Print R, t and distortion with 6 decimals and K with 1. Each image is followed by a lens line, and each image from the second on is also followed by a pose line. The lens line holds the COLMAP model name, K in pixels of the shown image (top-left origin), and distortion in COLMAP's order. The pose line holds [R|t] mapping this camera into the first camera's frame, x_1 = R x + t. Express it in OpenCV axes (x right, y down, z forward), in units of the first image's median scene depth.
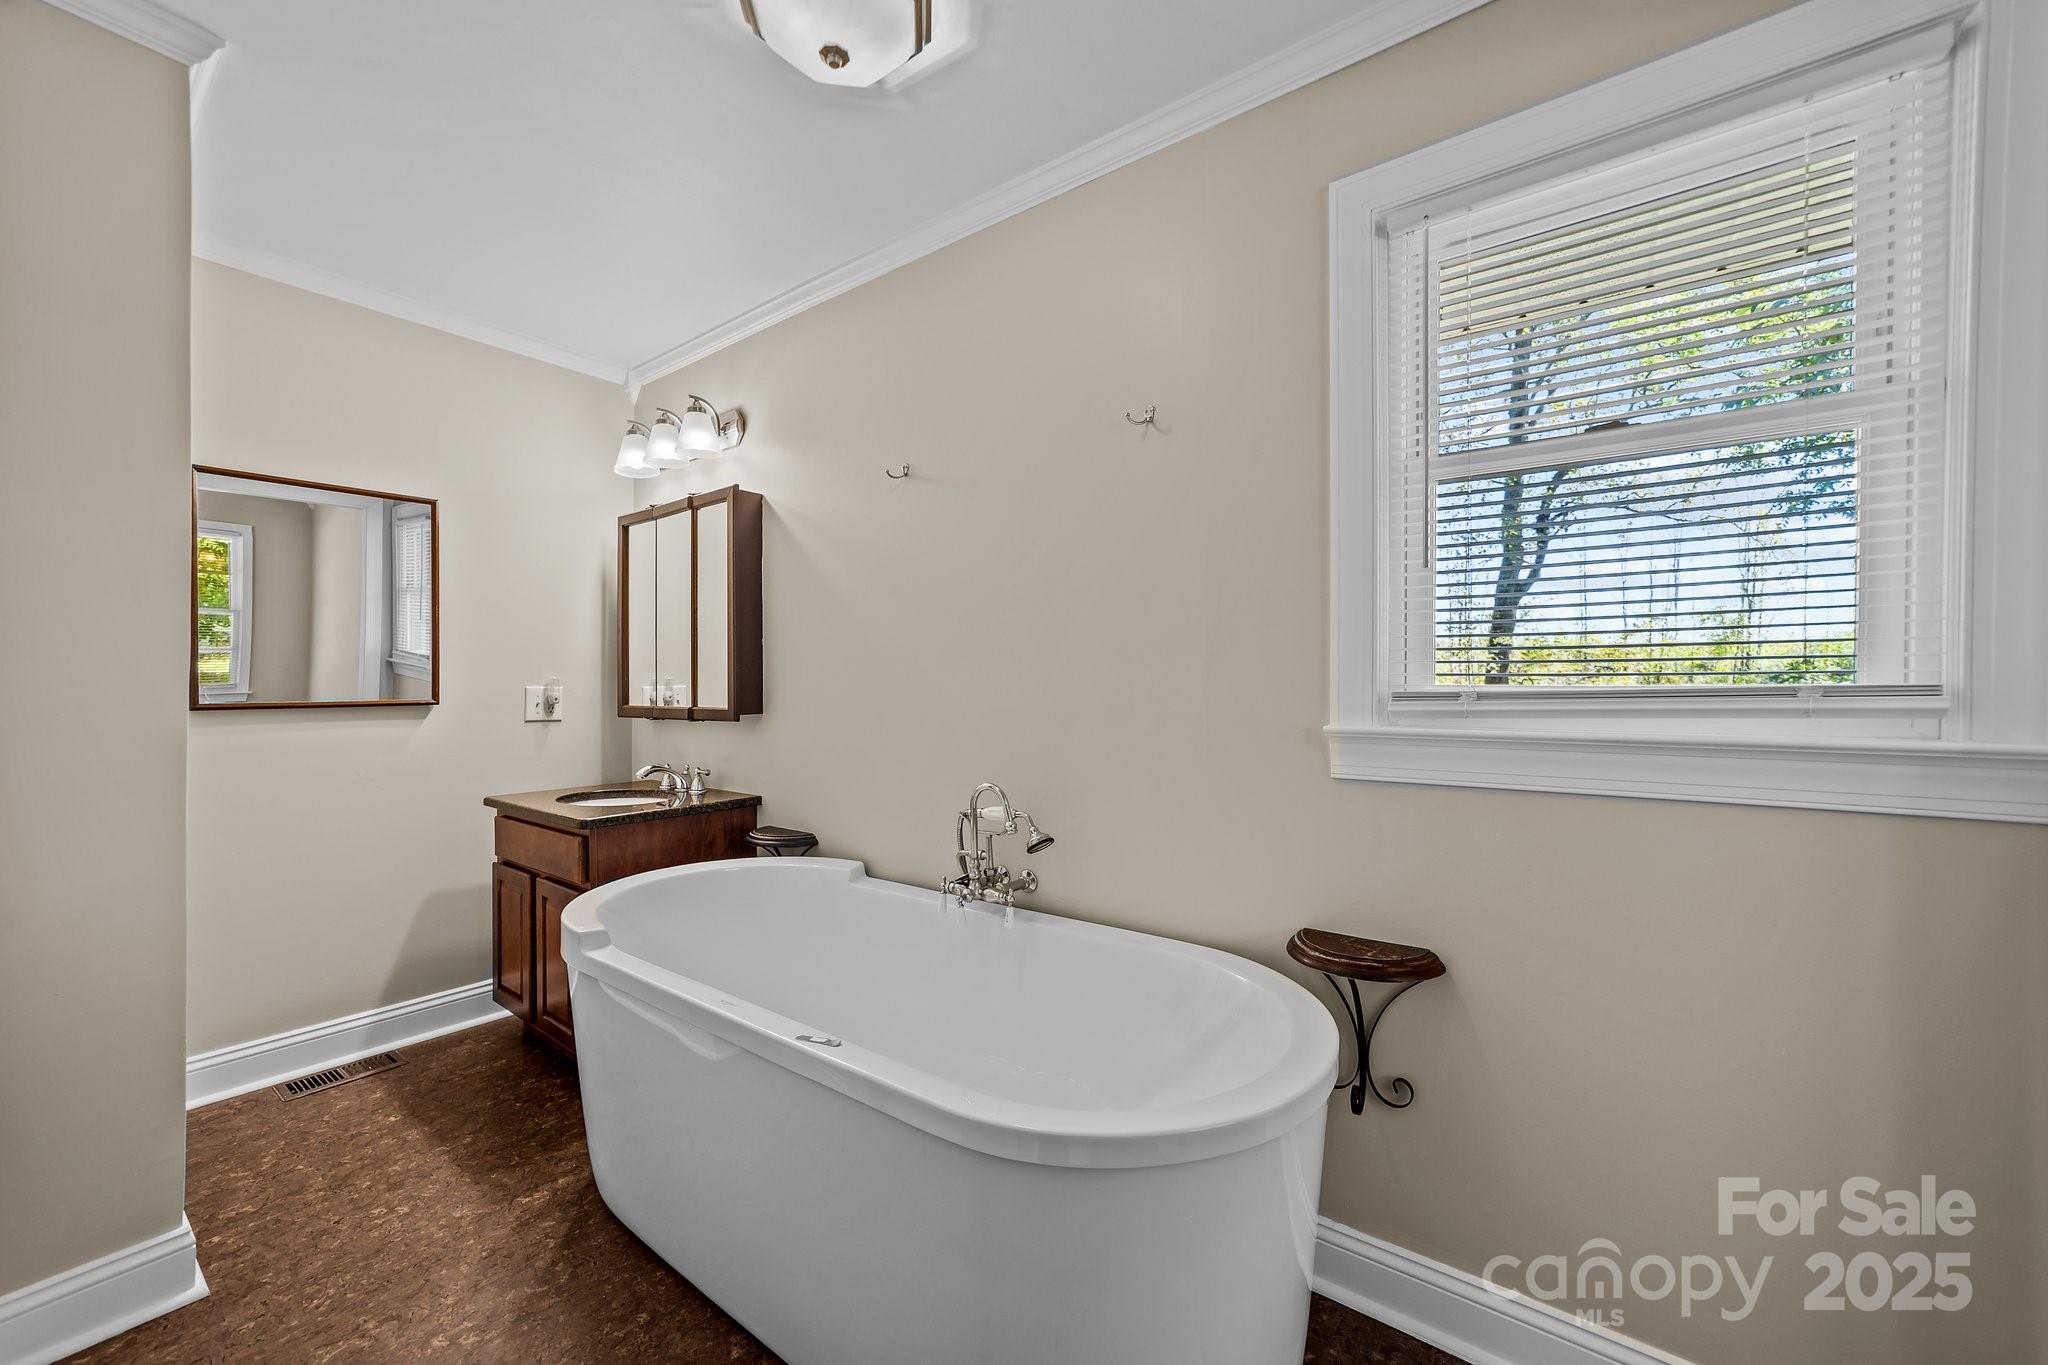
lens RADIAL K [[811.2, 0, 1024.0], [0, 811.2, 682.5], [0, 0, 1]] dist [-0.002751, -0.000011]
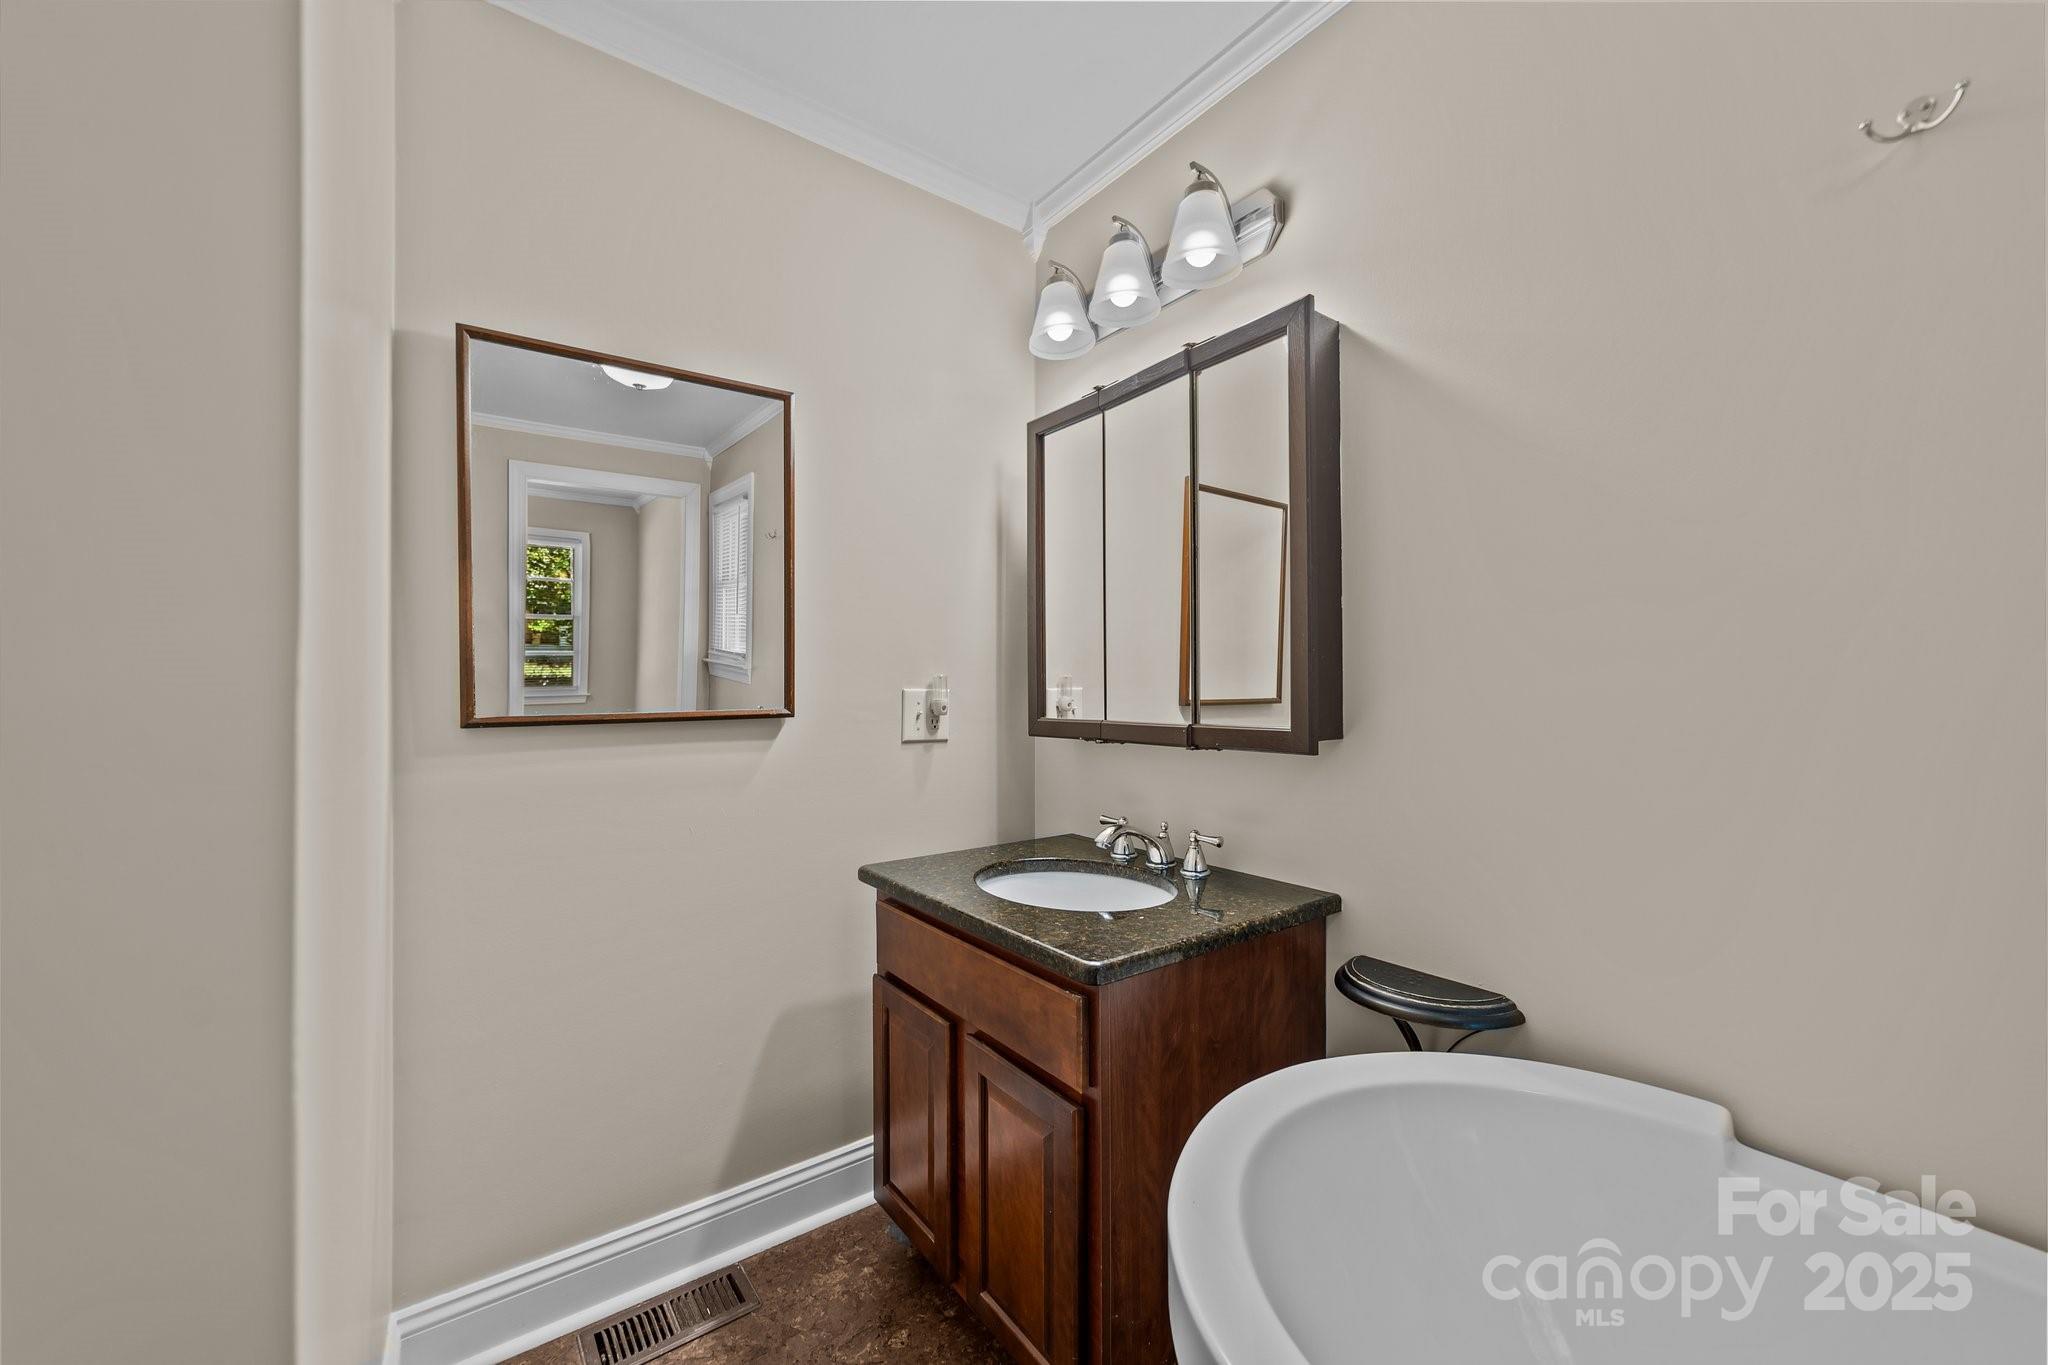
lens RADIAL K [[811.2, 0, 1024.0], [0, 811.2, 682.5], [0, 0, 1]] dist [-0.002751, -0.000011]
pose [[0.961157, -0.004187, -0.275970, -0.366046], [0.003581, 0.999990, -0.002701, 0.002435], [0.275979, 0.001608, 0.961162, 0.429667]]
